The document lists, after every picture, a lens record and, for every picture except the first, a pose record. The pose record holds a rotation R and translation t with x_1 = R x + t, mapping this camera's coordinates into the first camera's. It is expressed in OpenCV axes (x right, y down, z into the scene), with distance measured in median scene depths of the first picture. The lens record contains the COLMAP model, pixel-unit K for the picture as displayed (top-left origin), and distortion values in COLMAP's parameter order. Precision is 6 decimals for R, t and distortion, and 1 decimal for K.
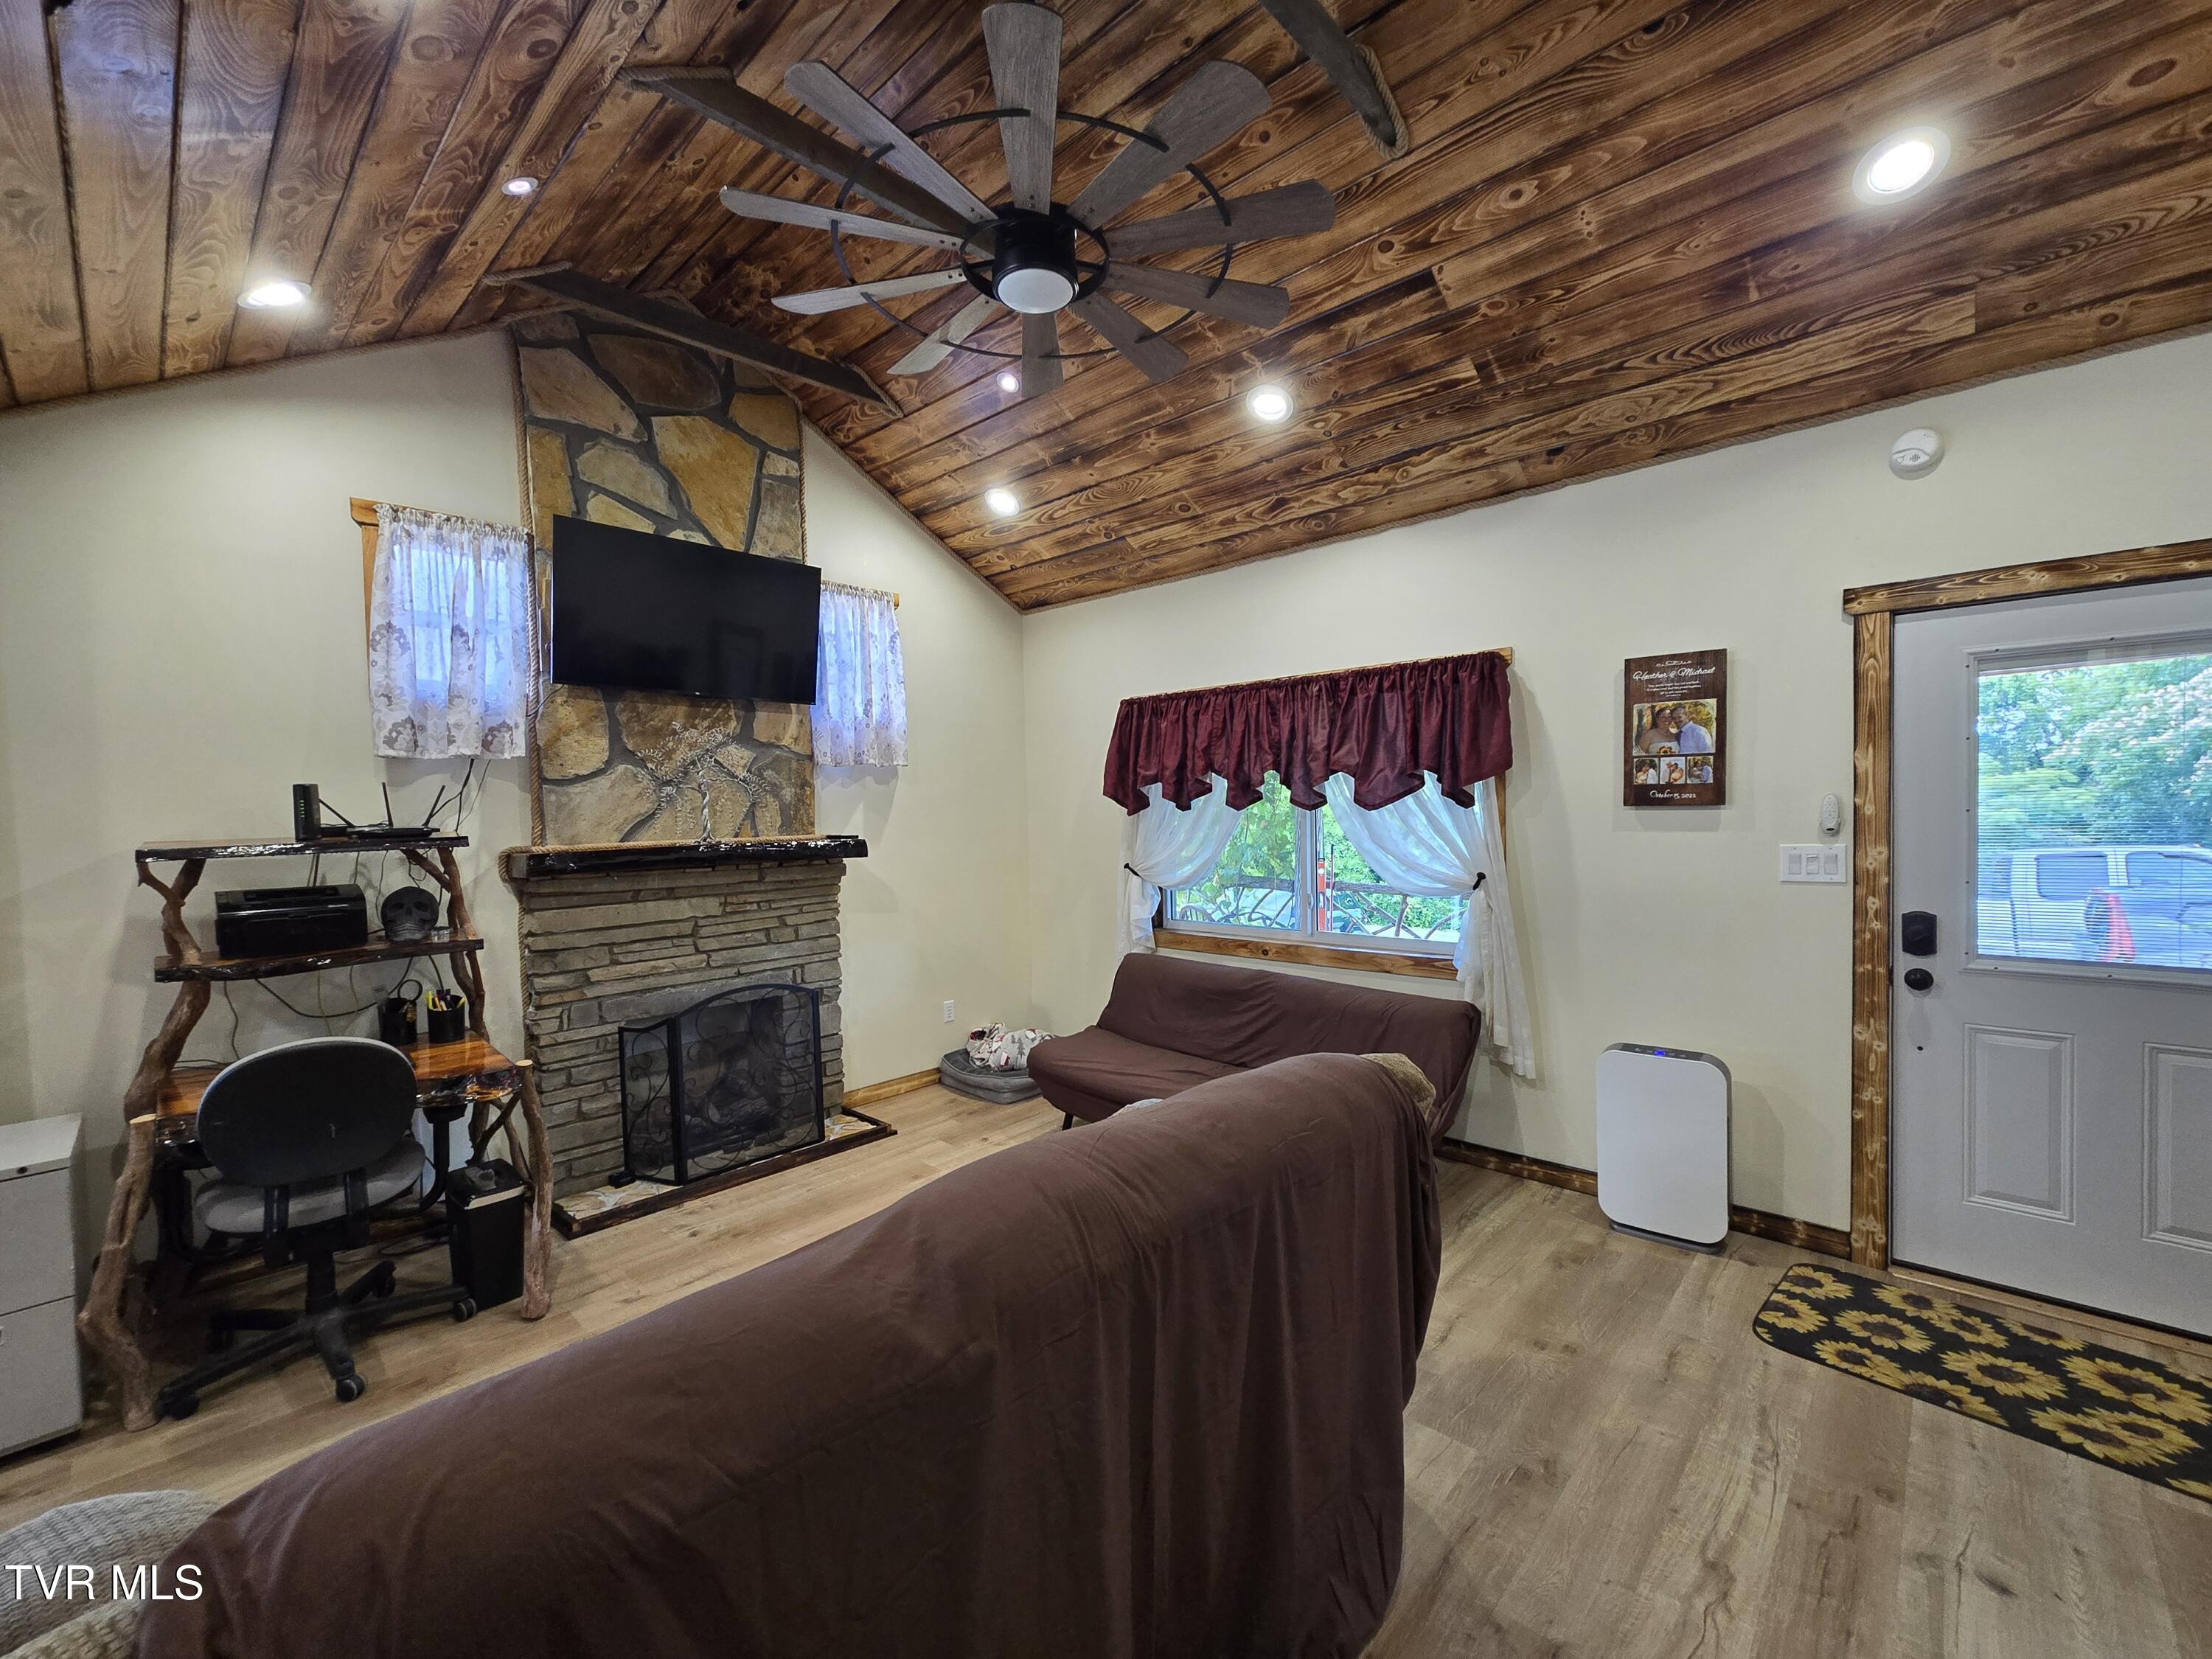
lens RADIAL K [[907.1, 0, 1112.5], [0, 907.1, 833.4], [0, 0, 1]] dist [-0.002723, 0.002655]
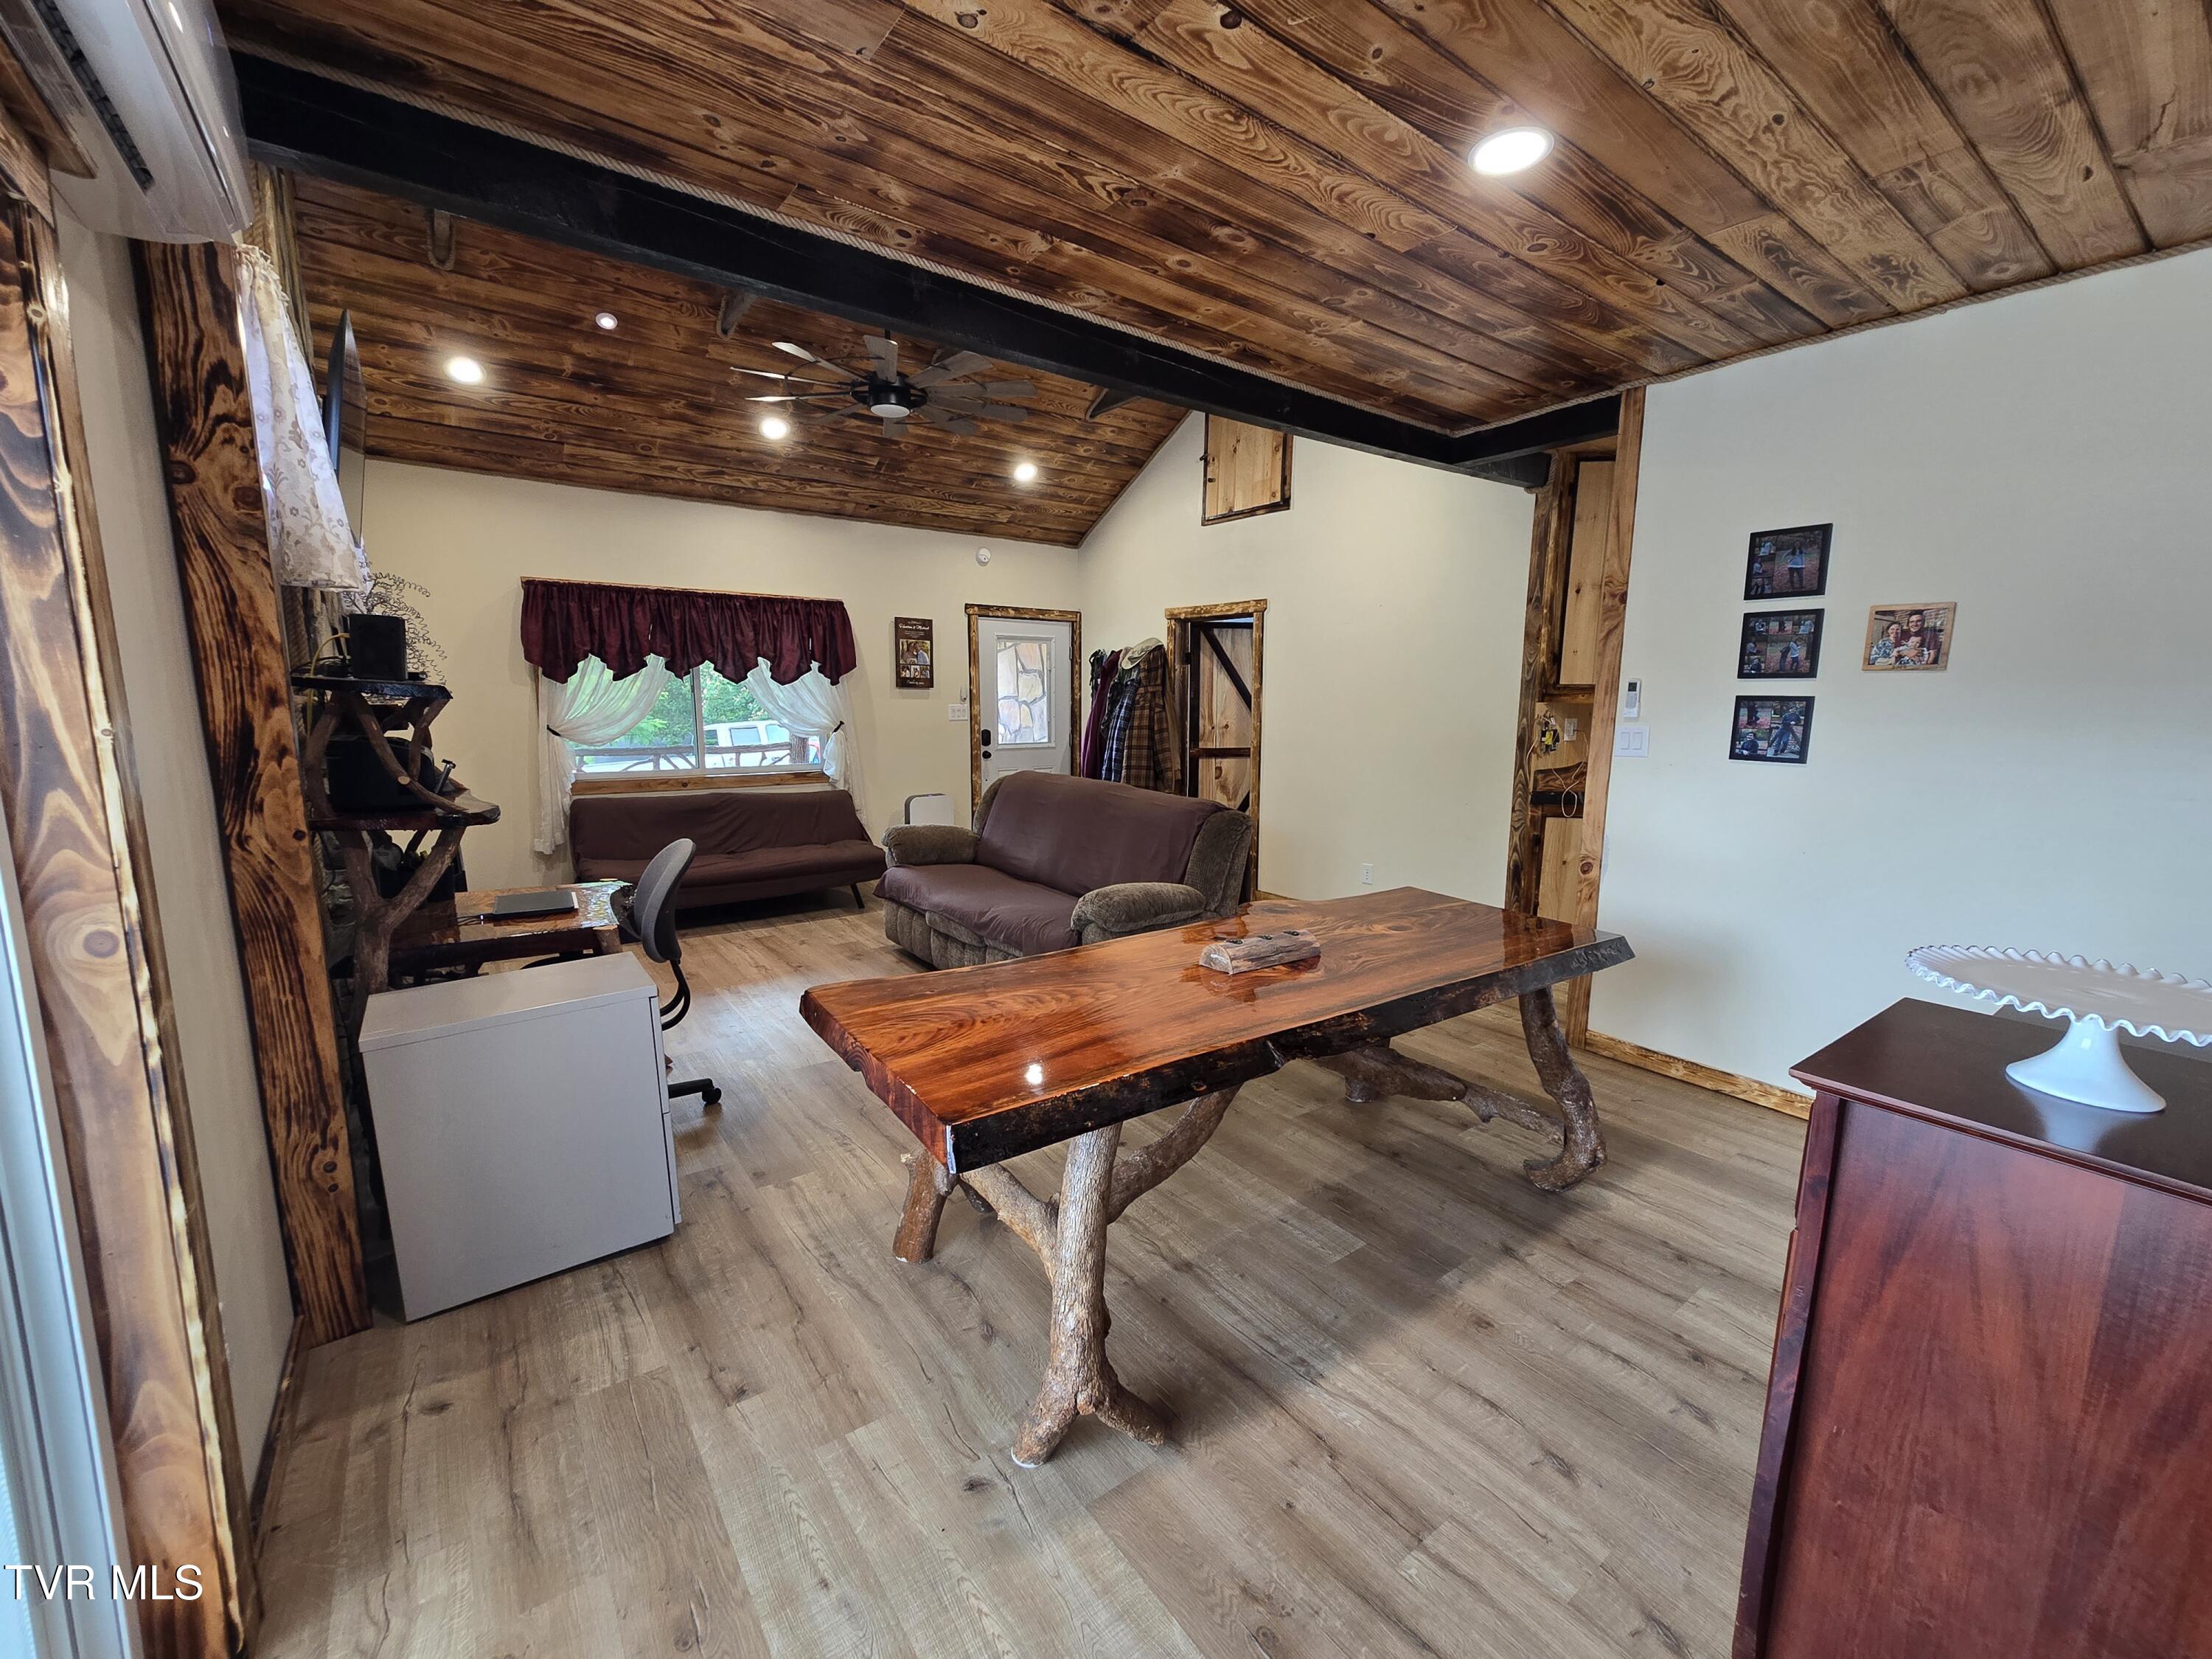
lens RADIAL K [[907.1, 0, 1101.5], [0, 907.1, 832.9], [0, 0, 1]] dist [-0.002723, 0.002655]
pose [[0.192699, -0.118966, 0.974020, -1.225170], [0.016258, 0.992874, 0.118053, 0.056358], [-0.981123, -0.006913, 0.193260, 0.095751]]
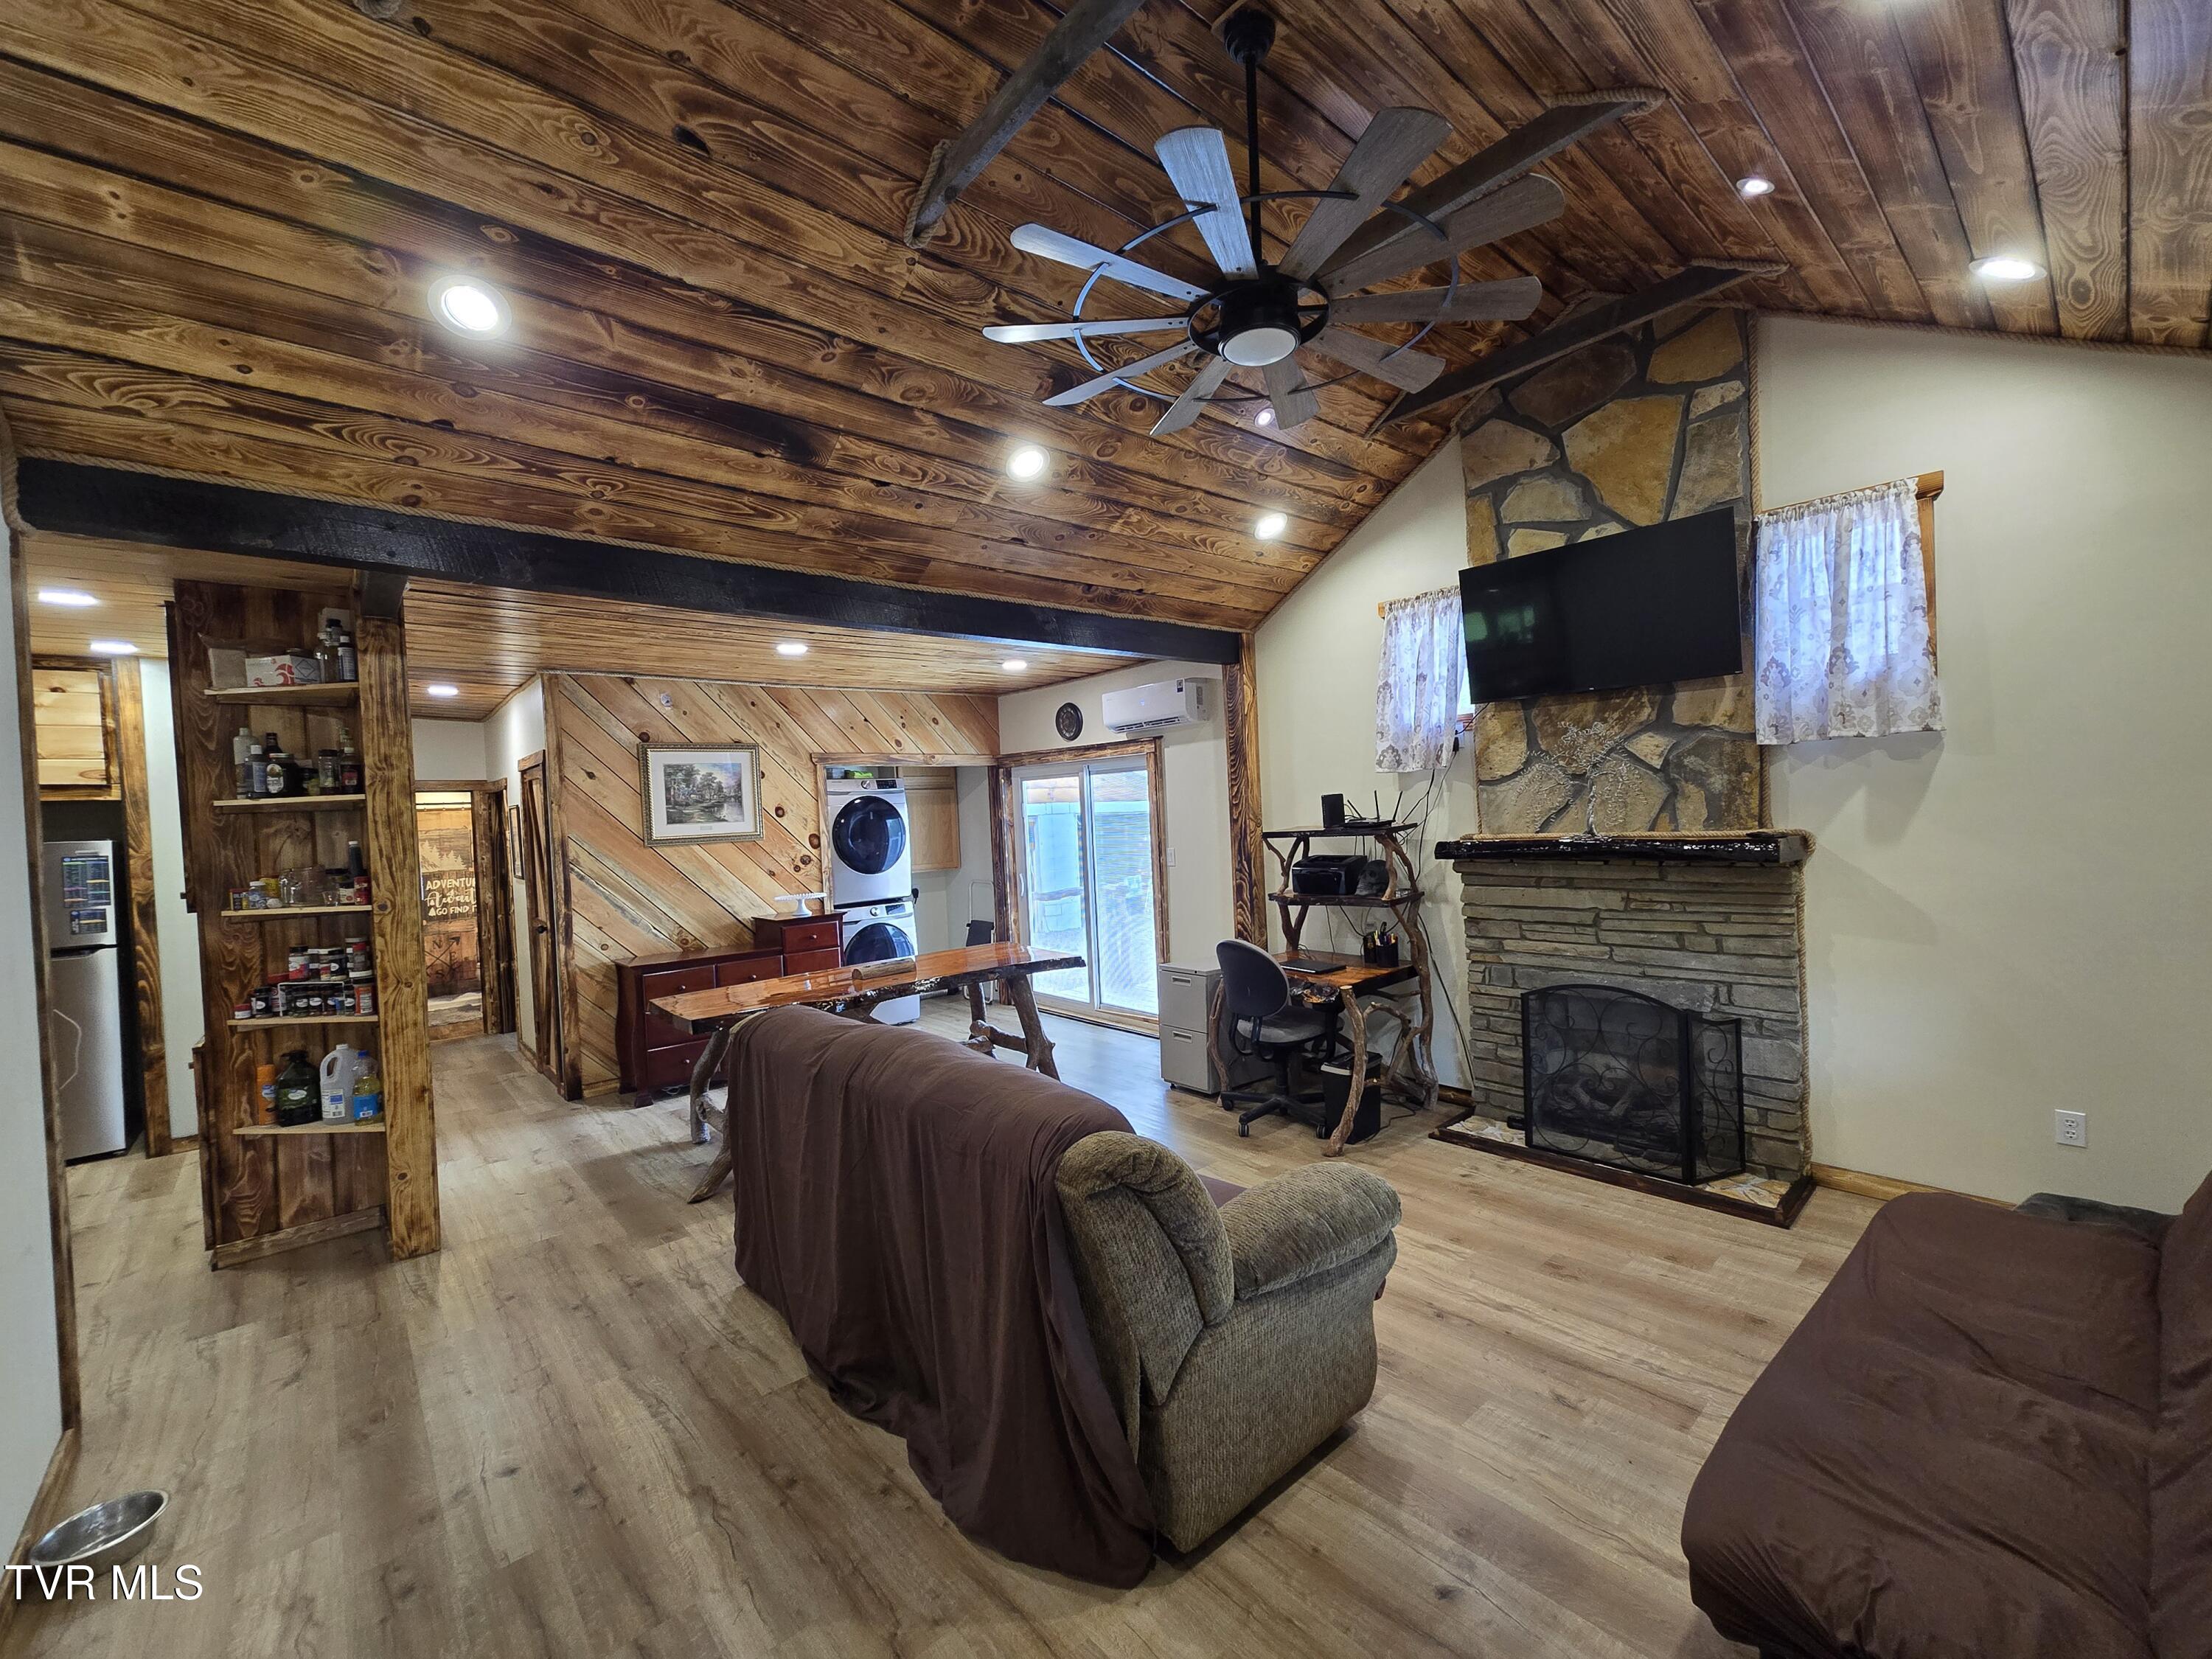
lens RADIAL K [[907.1, 0, 1106.9], [0, 907.1, 831.3], [0, 0, 1]] dist [-0.002723, 0.002655]
pose [[-0.092019, 0.043645, -0.994800, 0.628177], [0.018702, 0.998939, 0.042096, -0.049953], [0.995582, -0.014731, -0.092737, 0.572569]]
